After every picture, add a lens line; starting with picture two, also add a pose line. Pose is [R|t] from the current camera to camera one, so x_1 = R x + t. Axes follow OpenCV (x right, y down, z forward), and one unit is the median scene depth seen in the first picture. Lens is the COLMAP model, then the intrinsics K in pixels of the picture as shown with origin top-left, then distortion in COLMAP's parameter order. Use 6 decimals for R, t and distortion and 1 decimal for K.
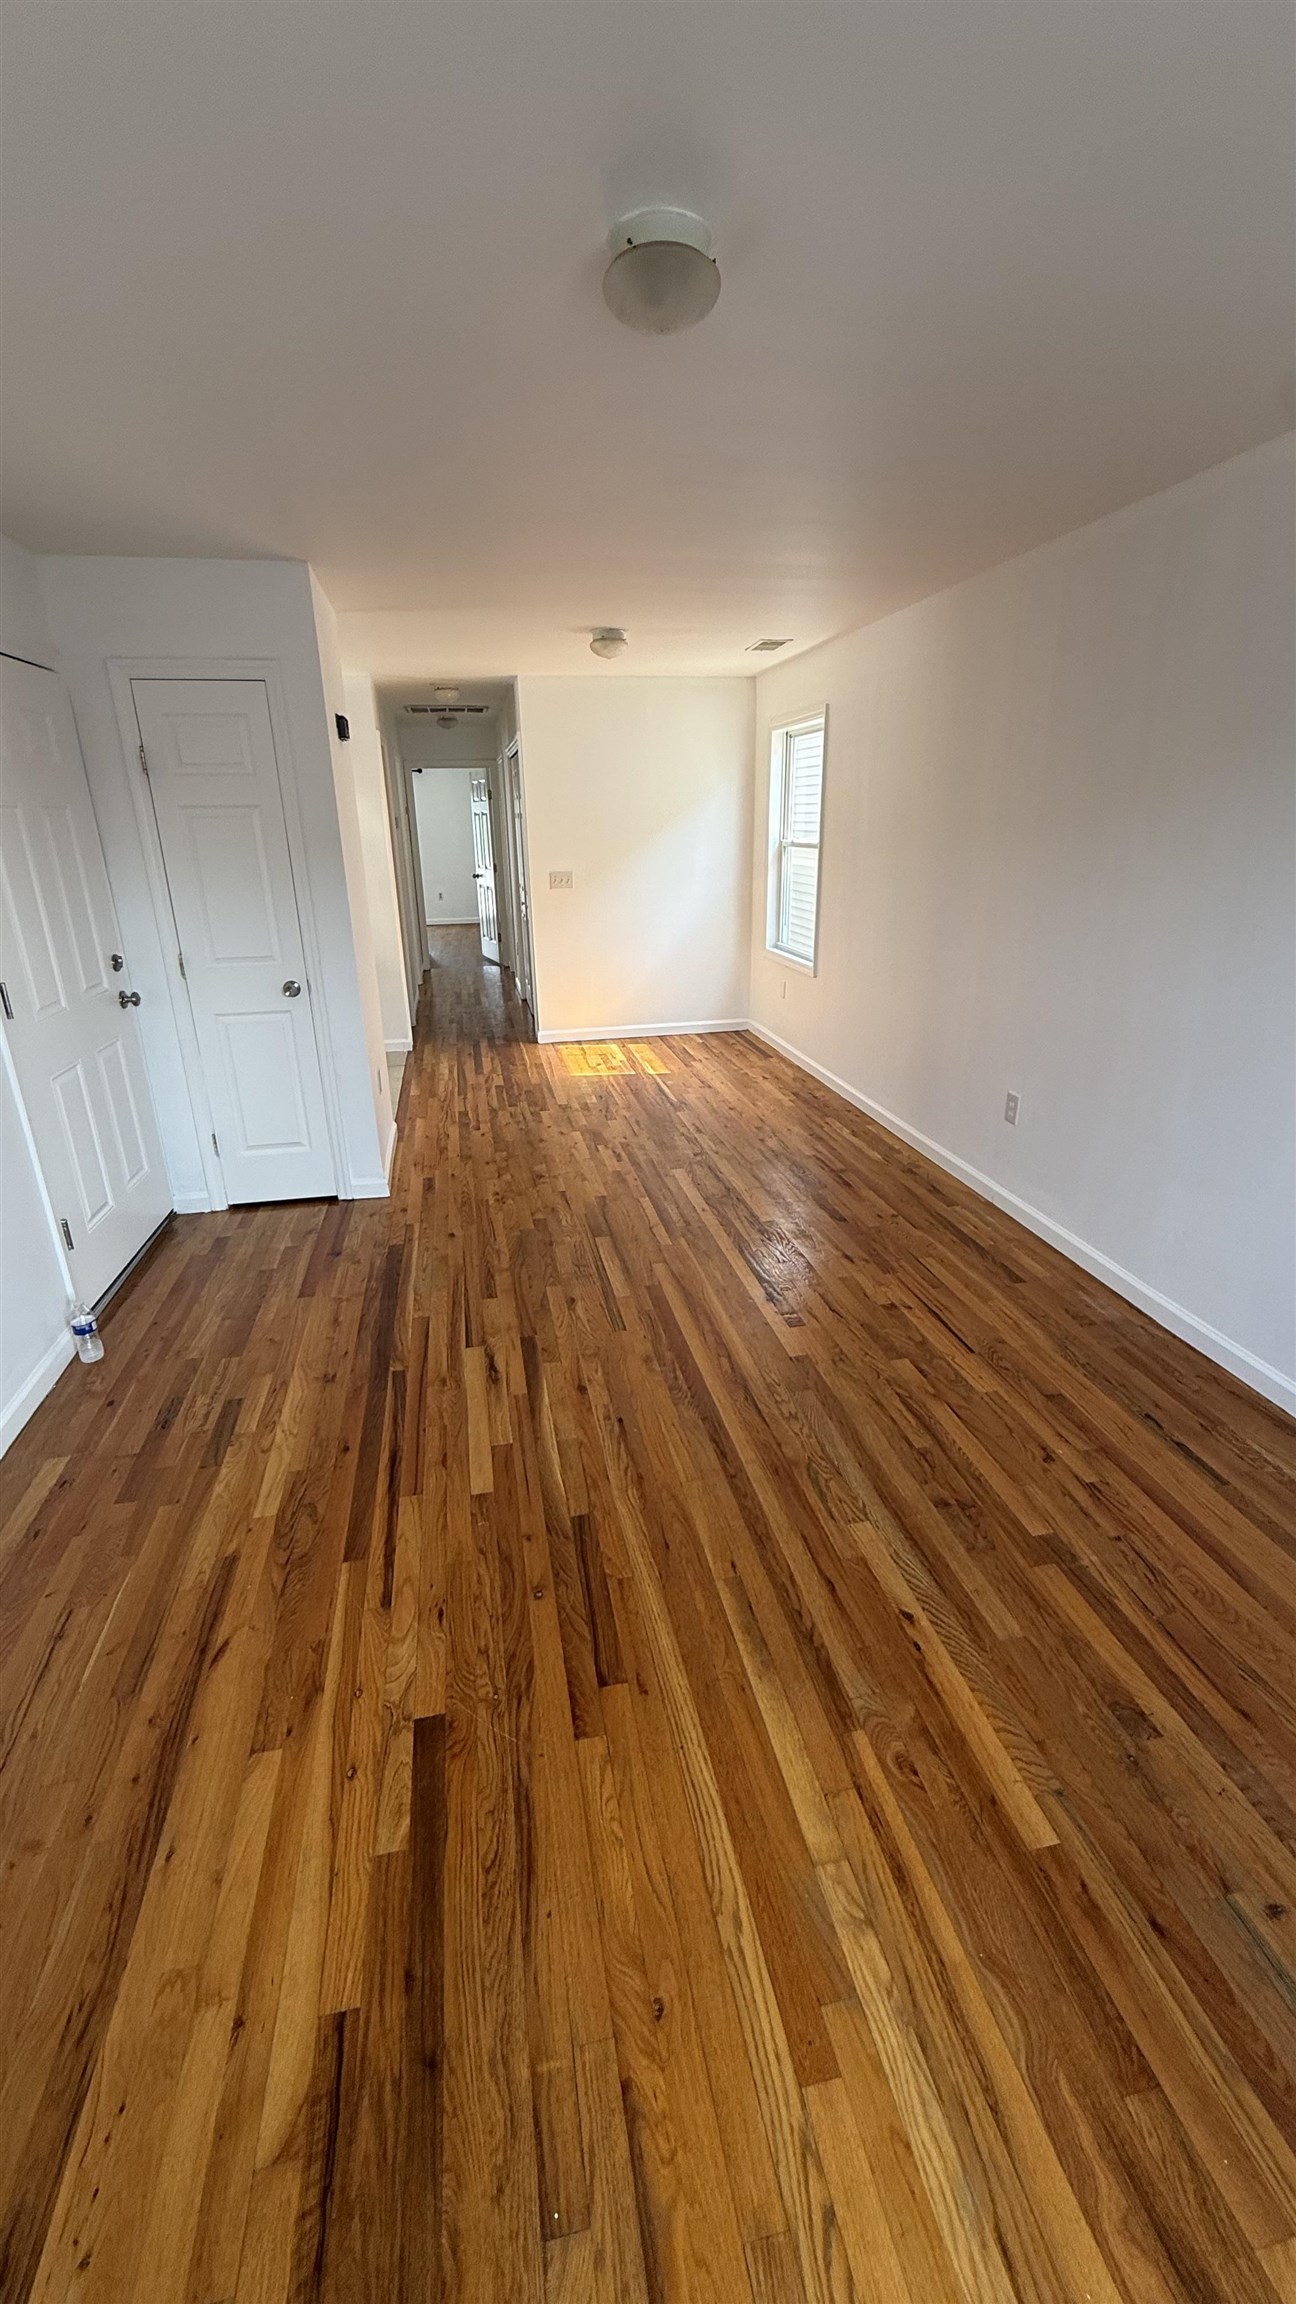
lens RADIAL K [[916.9, 0, 649.1], [0, 916.9, 1152.7], [0, 0, 1]] dist [0.002847, -0.000155]
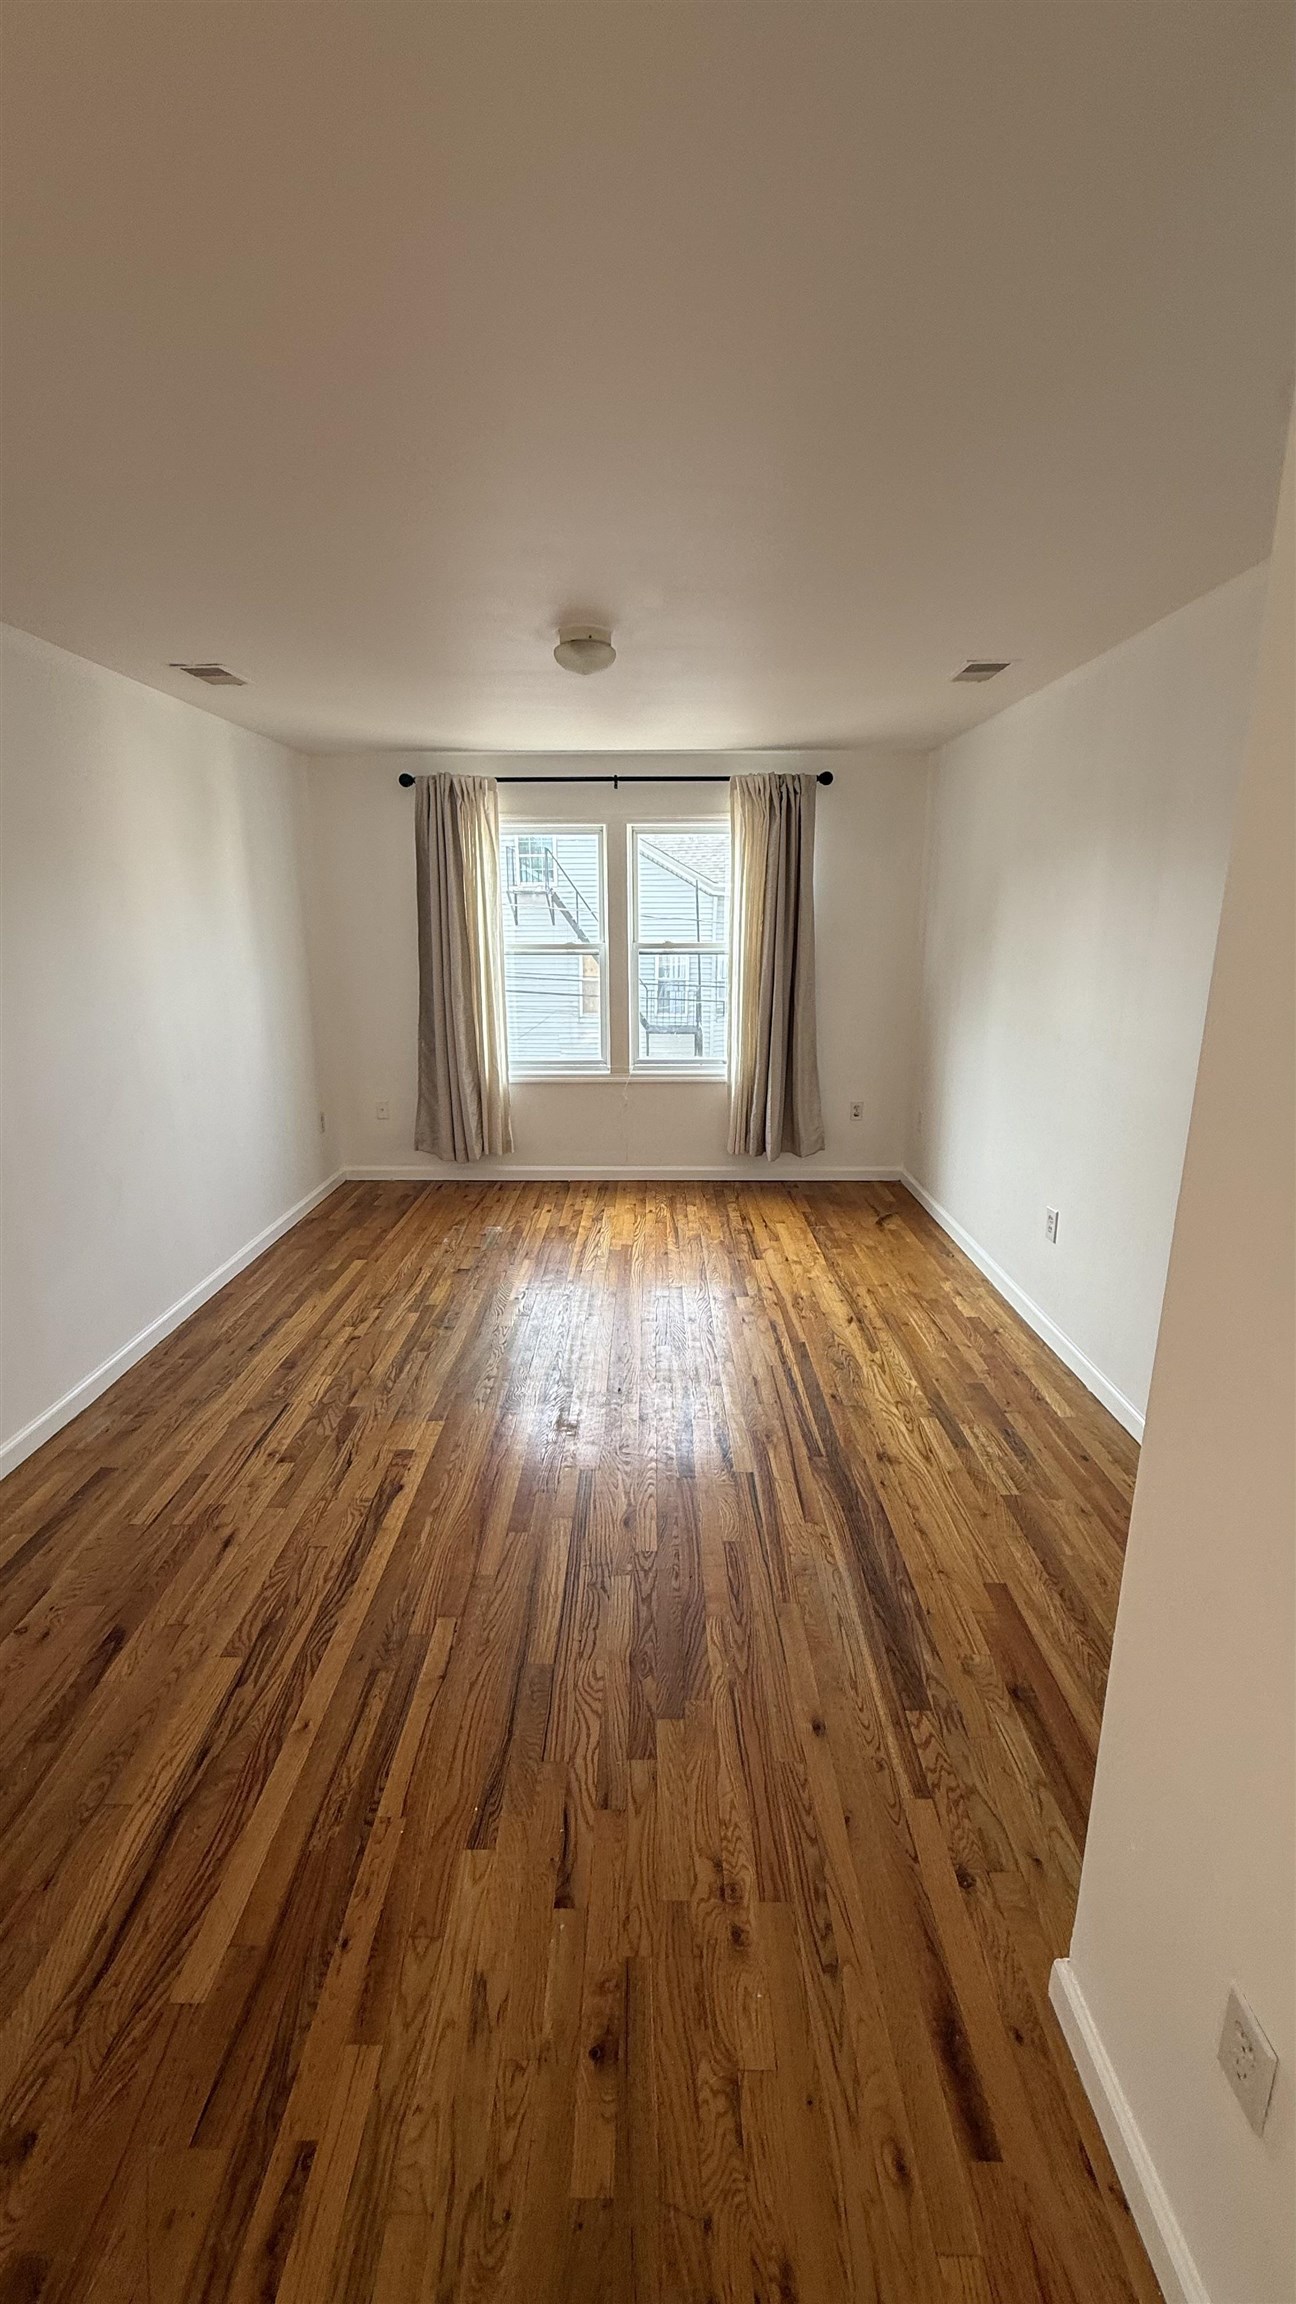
lens RADIAL K [[916.9, 0, 652.7], [0, 916.9, 1153.6], [0, 0, 1]] dist [0.002847, -0.000155]
pose [[-0.979189, -0.031739, 0.200452, -0.294025], [0.088651, 0.821592, 0.563141, -0.626466], [-0.182564, 0.569192, -0.801680, 1.679426]]
